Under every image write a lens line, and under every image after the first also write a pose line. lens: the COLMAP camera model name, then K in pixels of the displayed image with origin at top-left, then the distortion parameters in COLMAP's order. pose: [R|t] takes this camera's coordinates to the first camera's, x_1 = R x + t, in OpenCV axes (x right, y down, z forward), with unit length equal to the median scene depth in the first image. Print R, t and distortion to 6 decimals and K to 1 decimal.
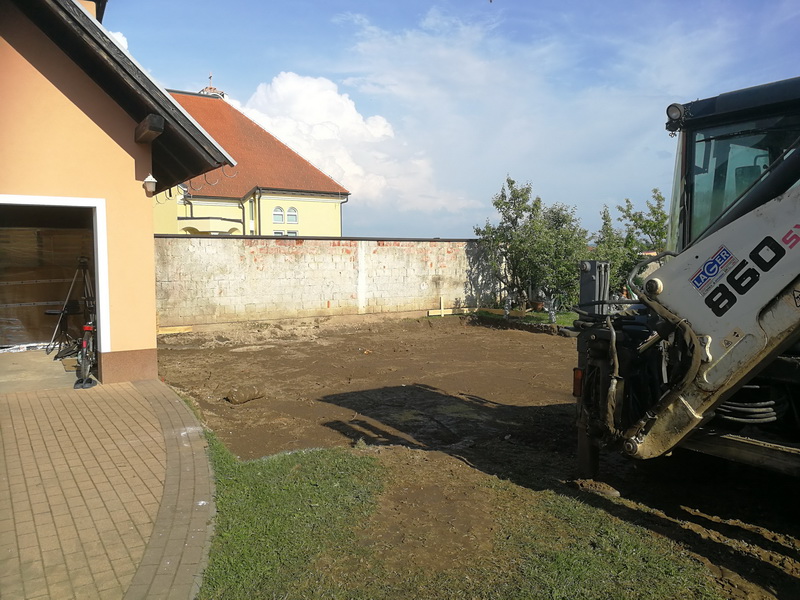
lens RADIAL K [[645.7, 0, 400.0], [0, 645.7, 300.0], [0, 0, 1]] dist [0.011325, -0.008245]
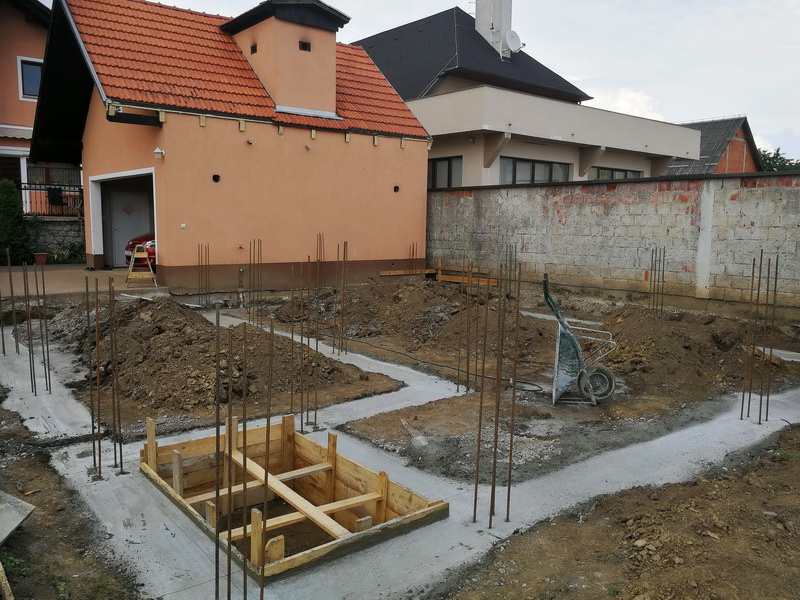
lens RADIAL K [[645.7, 0, 400.0], [0, 645.7, 300.0], [0, 0, 1]] dist [0.011325, -0.008245]
pose [[0.117531, 0.124806, -0.985195, 0.533418], [-0.074031, 0.990412, 0.116635, -0.028332], [0.990306, 0.059227, 0.125644, 0.630701]]
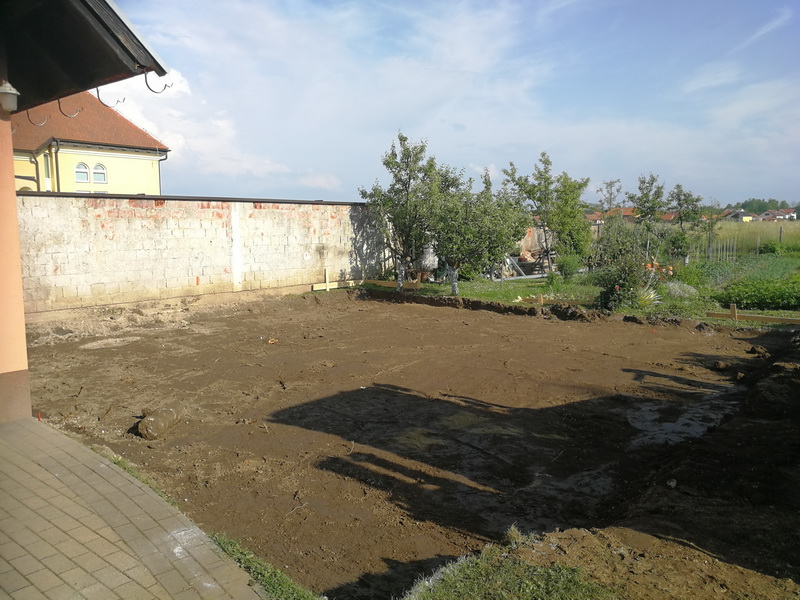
lens RADIAL K [[639.9, 0, 403.1], [0, 639.9, 304.7], [0, 0, 1]] dist [0.010714, -0.010521]
pose [[0.953787, -0.036136, 0.298302, -0.103055], [0.018099, 0.997849, 0.063009, -0.009269], [-0.299938, -0.054698, 0.952389, 0.149563]]
